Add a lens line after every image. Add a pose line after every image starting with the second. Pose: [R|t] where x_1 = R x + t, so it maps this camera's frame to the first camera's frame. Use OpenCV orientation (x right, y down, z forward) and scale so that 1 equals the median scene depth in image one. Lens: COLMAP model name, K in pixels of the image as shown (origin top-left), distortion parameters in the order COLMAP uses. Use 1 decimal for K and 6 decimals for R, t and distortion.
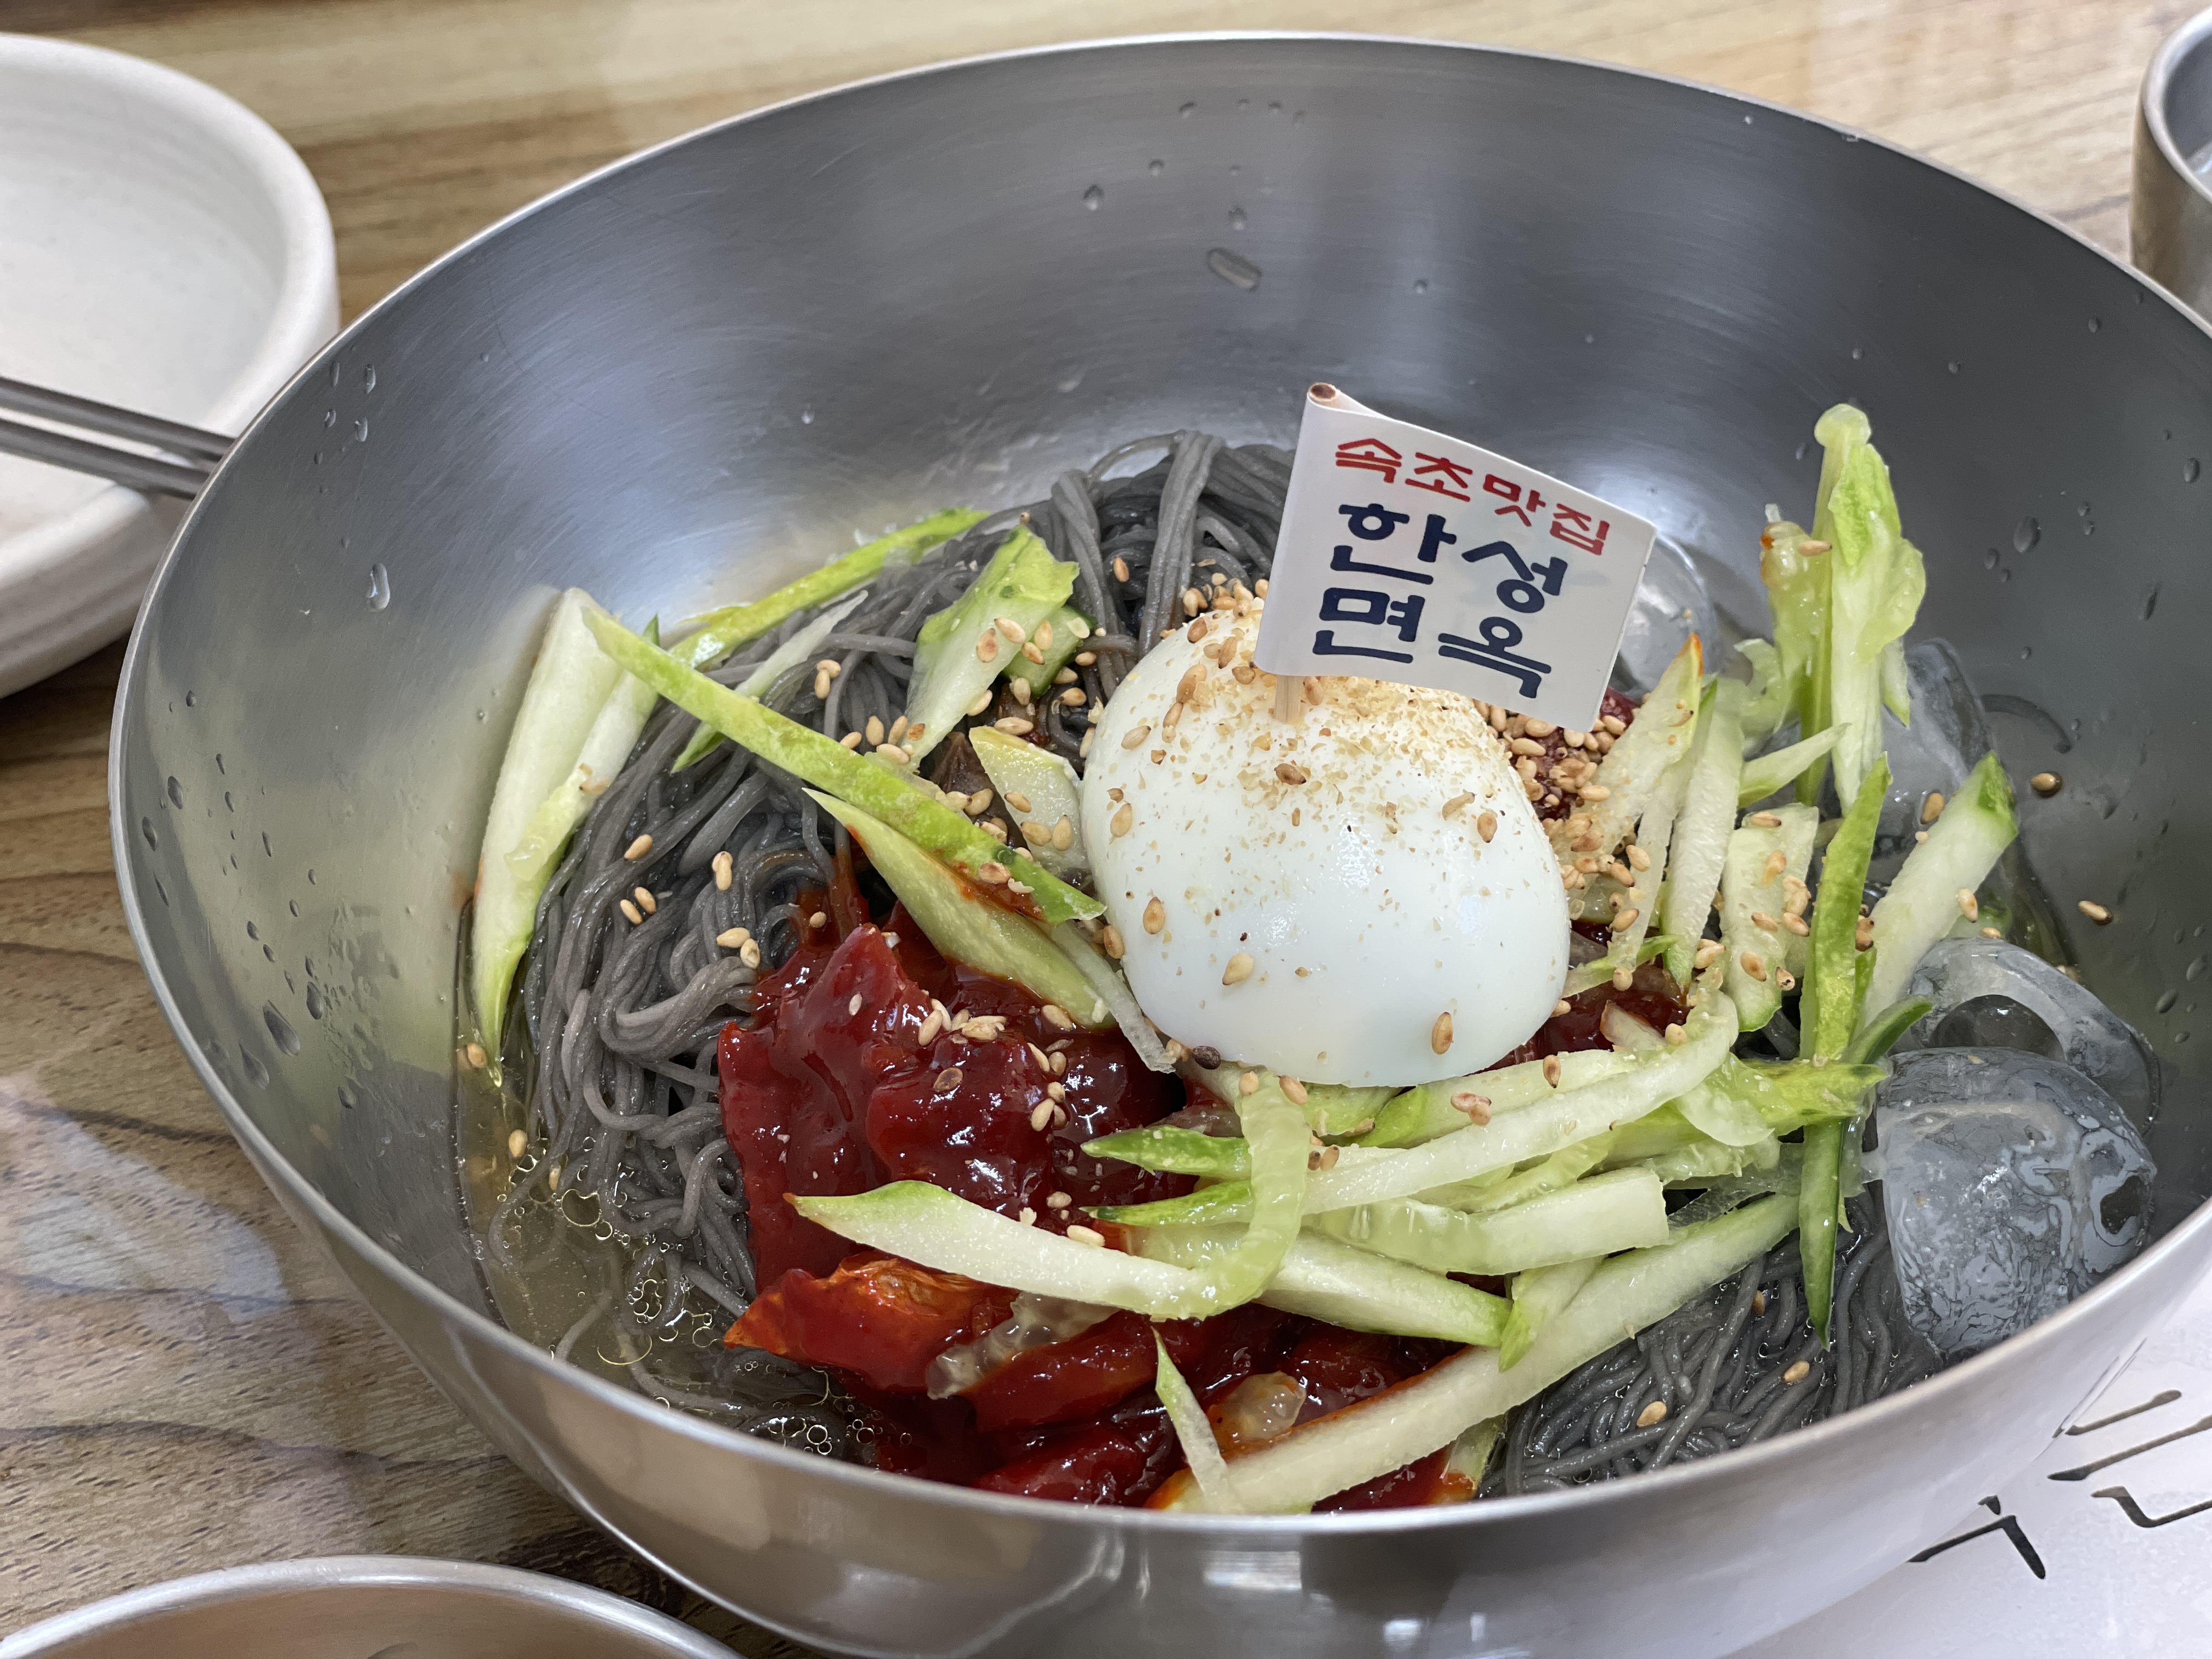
lens RADIAL K [[3366.0, 0, 1106.0], [0, 3366.0, 829.5], [0, 0, 1]] dist [-0.004209, 0.098714]
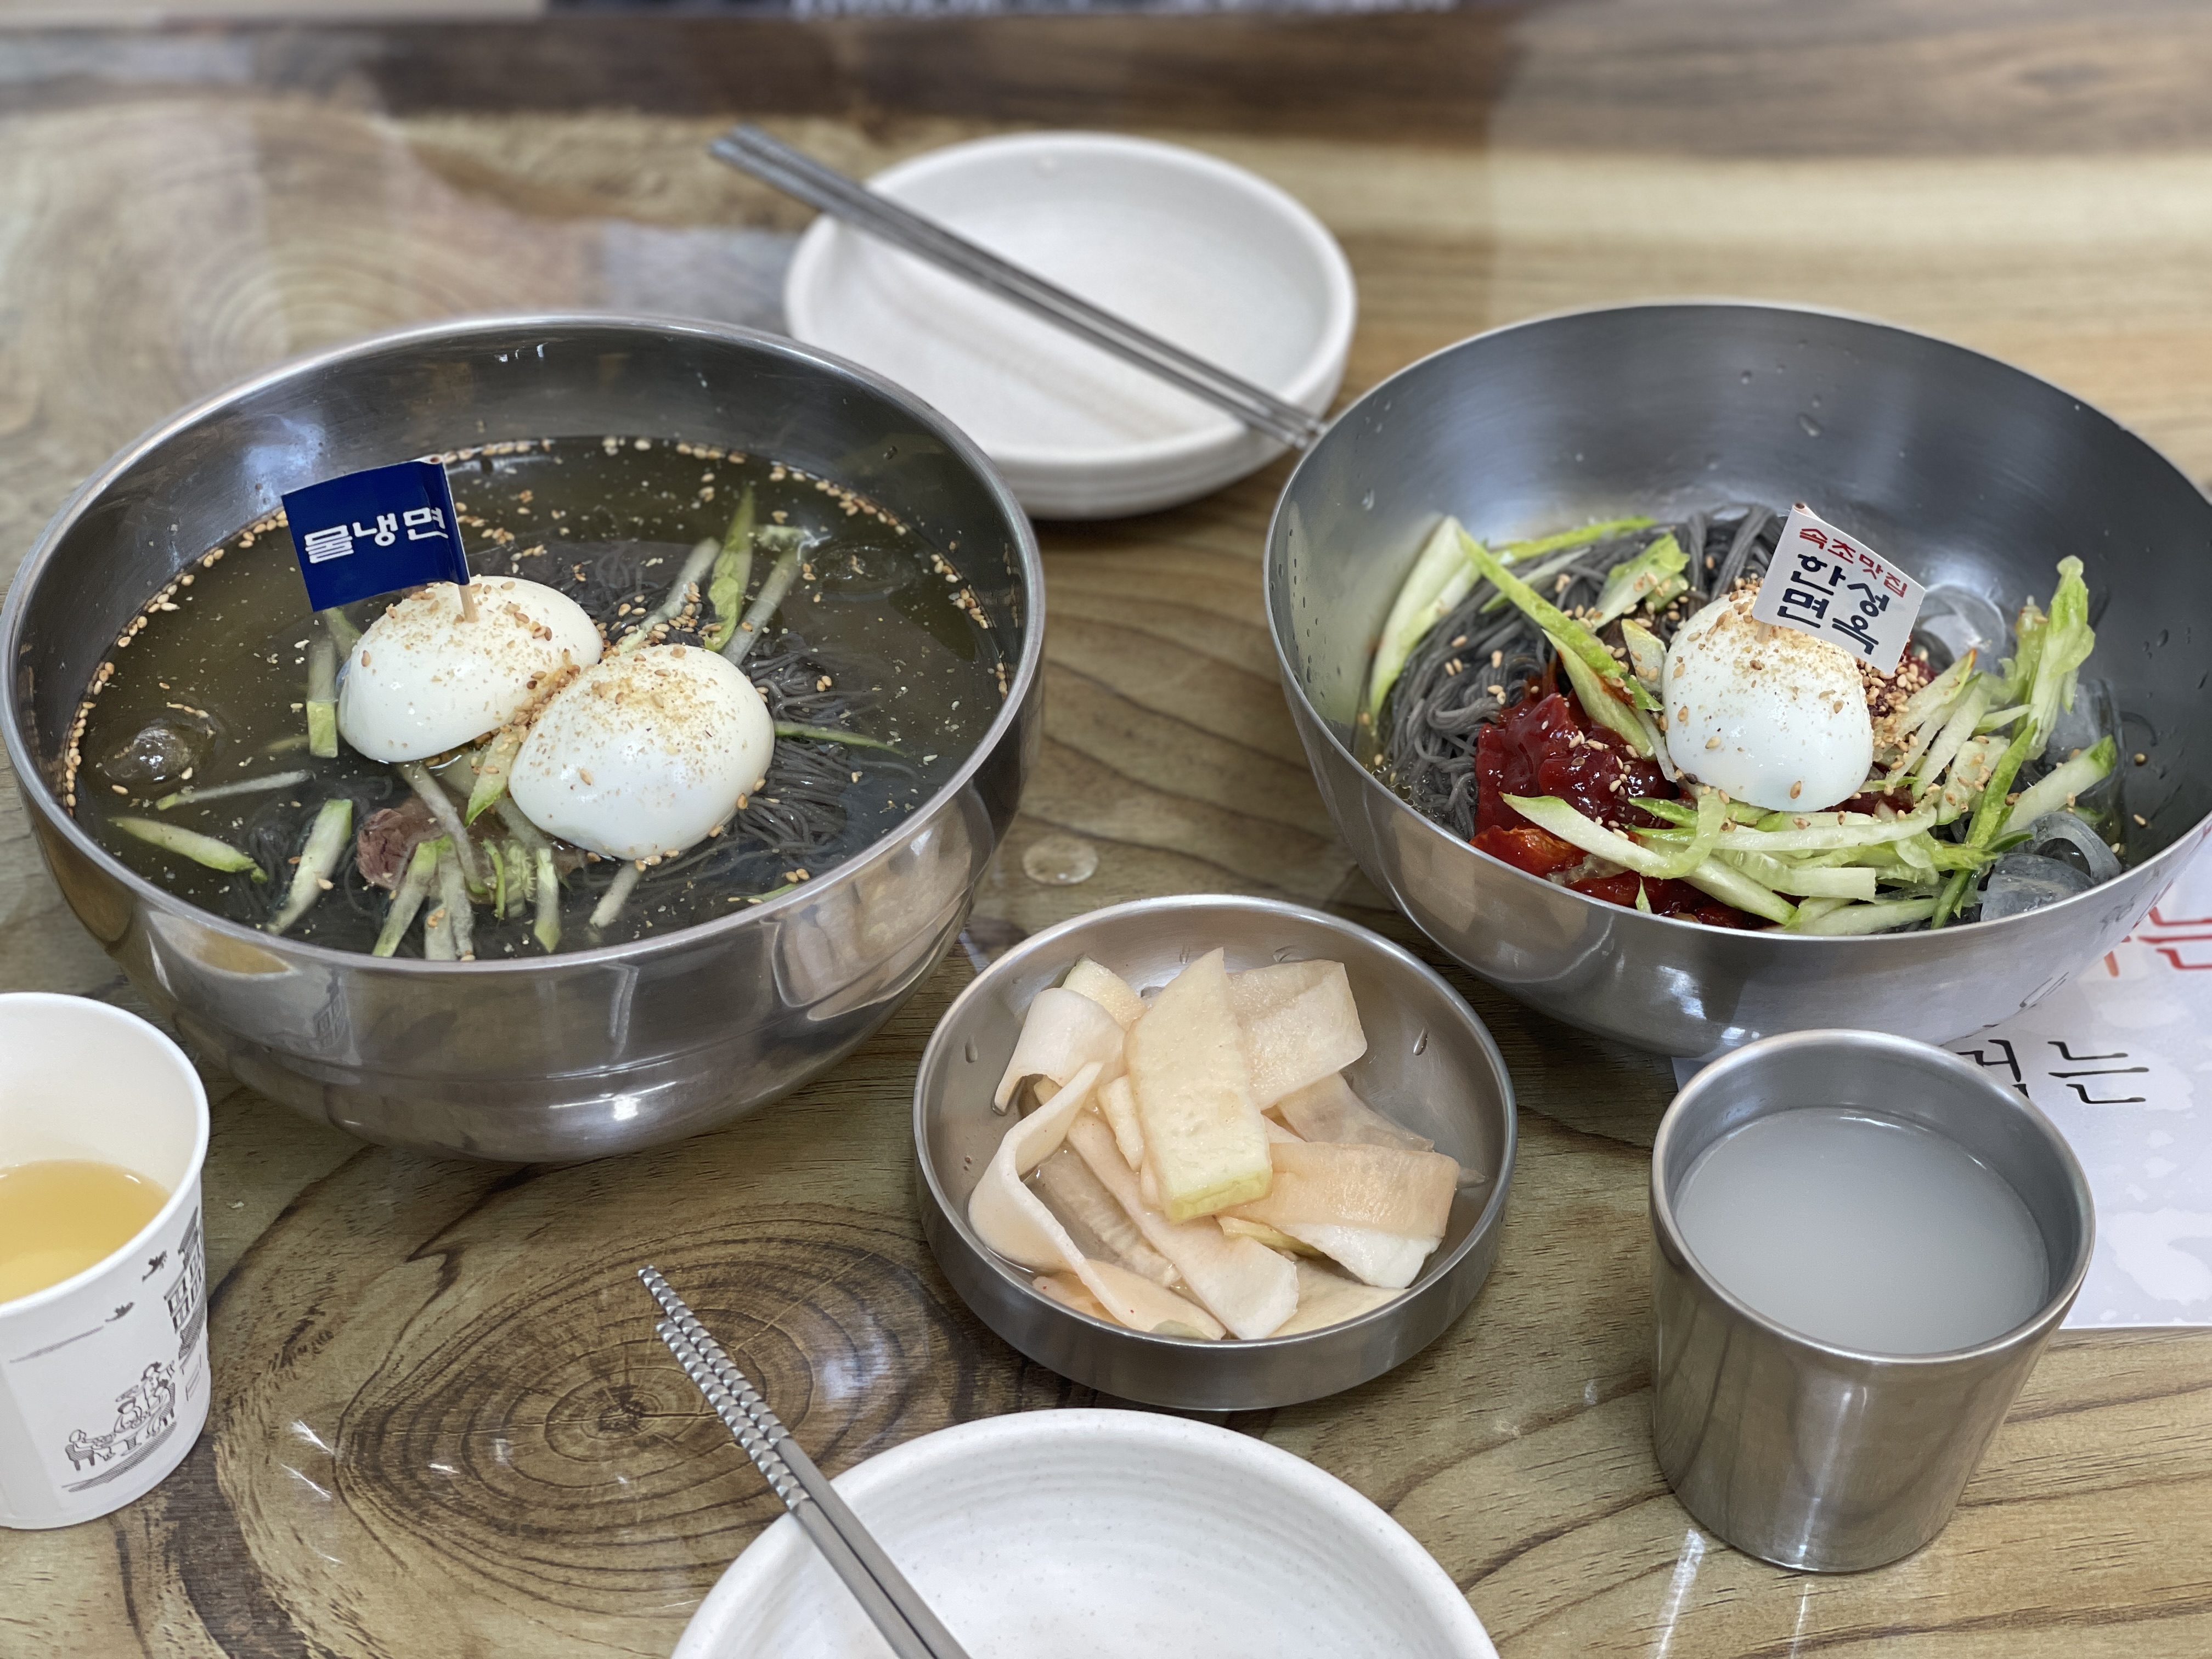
lens RADIAL K [[3489.8, 0, 1147.3], [0, 3489.8, 822.4], [0, 0, 1]] dist [0.110600, 0.080394]
pose [[0.960051, 0.222180, -0.170112, 0.080235], [-0.219501, 0.974997, 0.034640, 0.089216], [0.173556, 0.004084, 0.984816, -1.311411]]
